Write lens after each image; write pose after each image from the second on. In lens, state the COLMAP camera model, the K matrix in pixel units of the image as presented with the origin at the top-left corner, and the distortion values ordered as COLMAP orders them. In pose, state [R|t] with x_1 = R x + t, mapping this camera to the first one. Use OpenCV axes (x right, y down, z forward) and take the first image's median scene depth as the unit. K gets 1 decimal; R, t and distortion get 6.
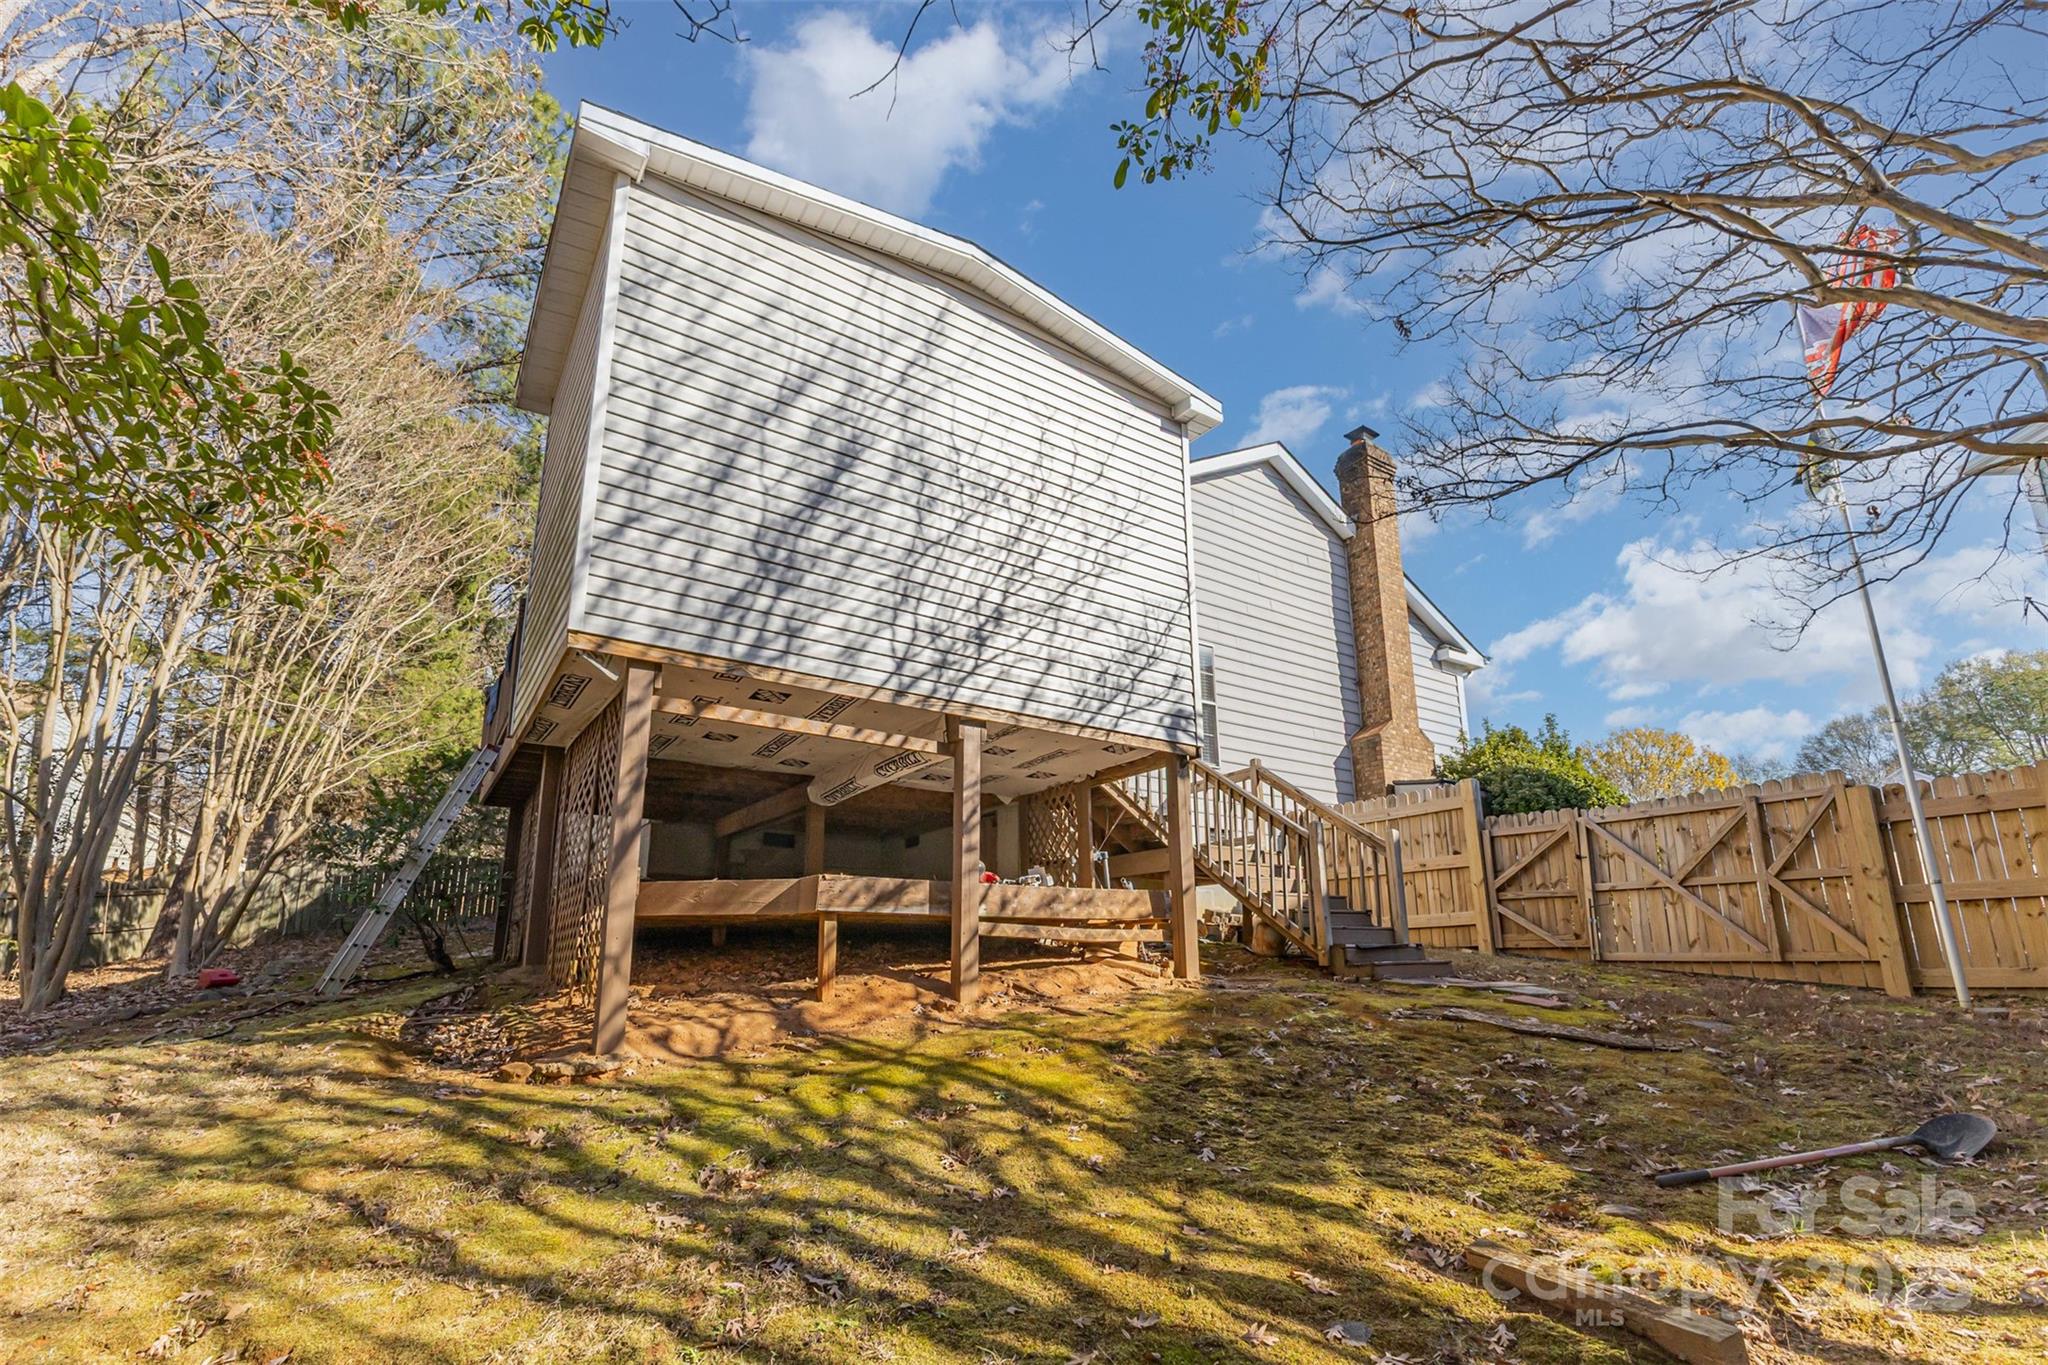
lens RADIAL K [[912.3, 0, 1023.1], [0, 912.3, 679.0], [0, 0, 1]] dist [-0.017770, 0.000140]
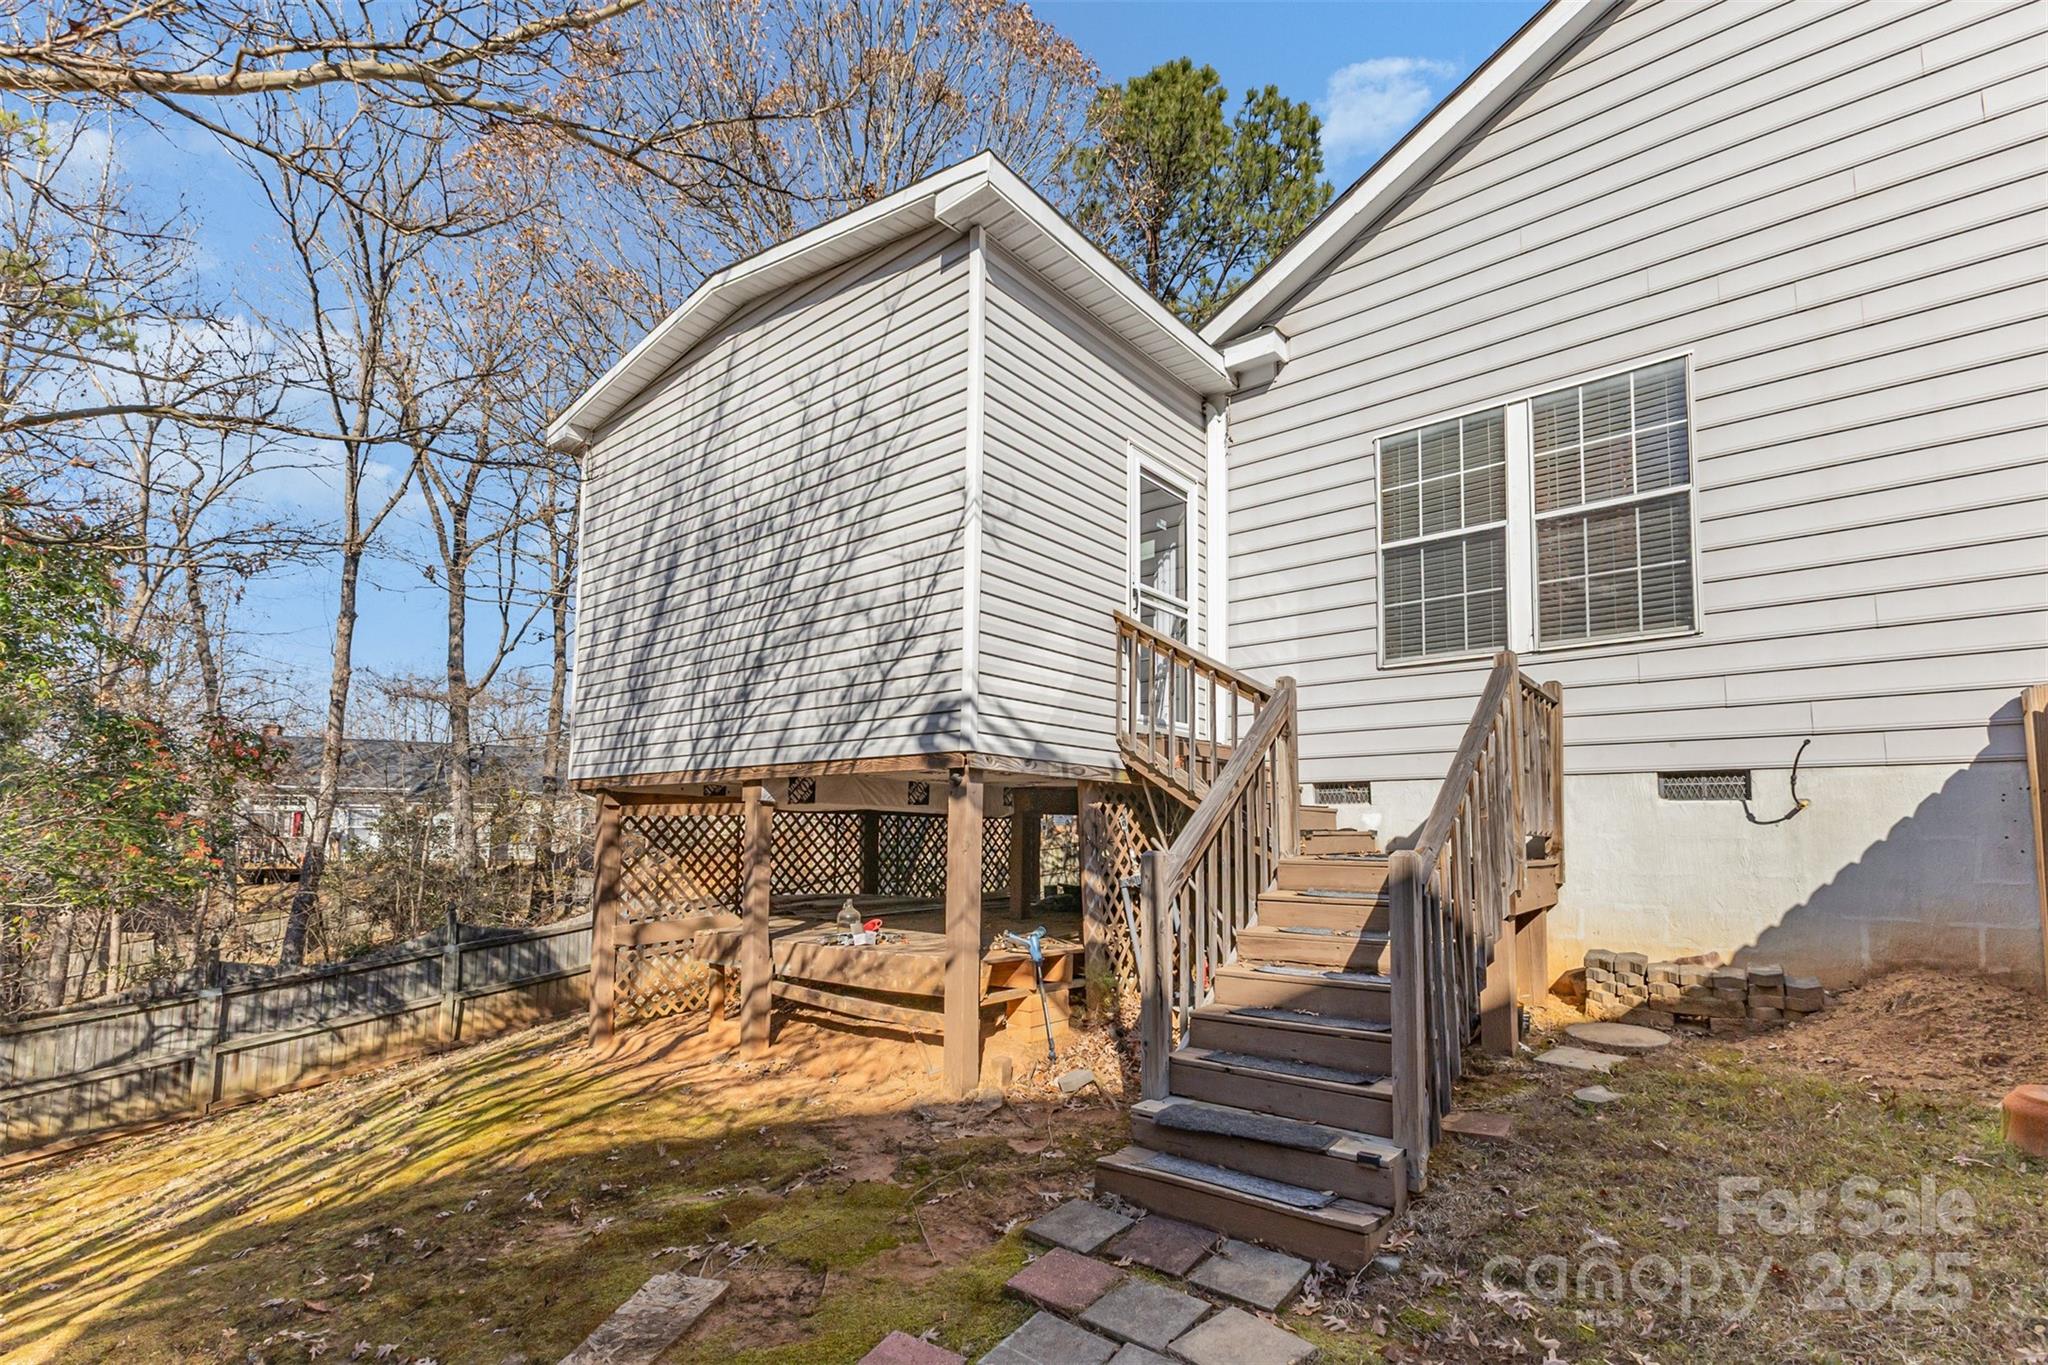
lens RADIAL K [[912.3, 0, 1023.7], [0, 912.3, 687.2], [0, 0, 1]] dist [-0.017770, 0.000140]
pose [[0.280194, -0.143329, -0.949183, 0.918891], [0.301170, 0.951992, -0.054849, 0.086678], [0.911476, -0.270496, 0.309909, 0.927532]]
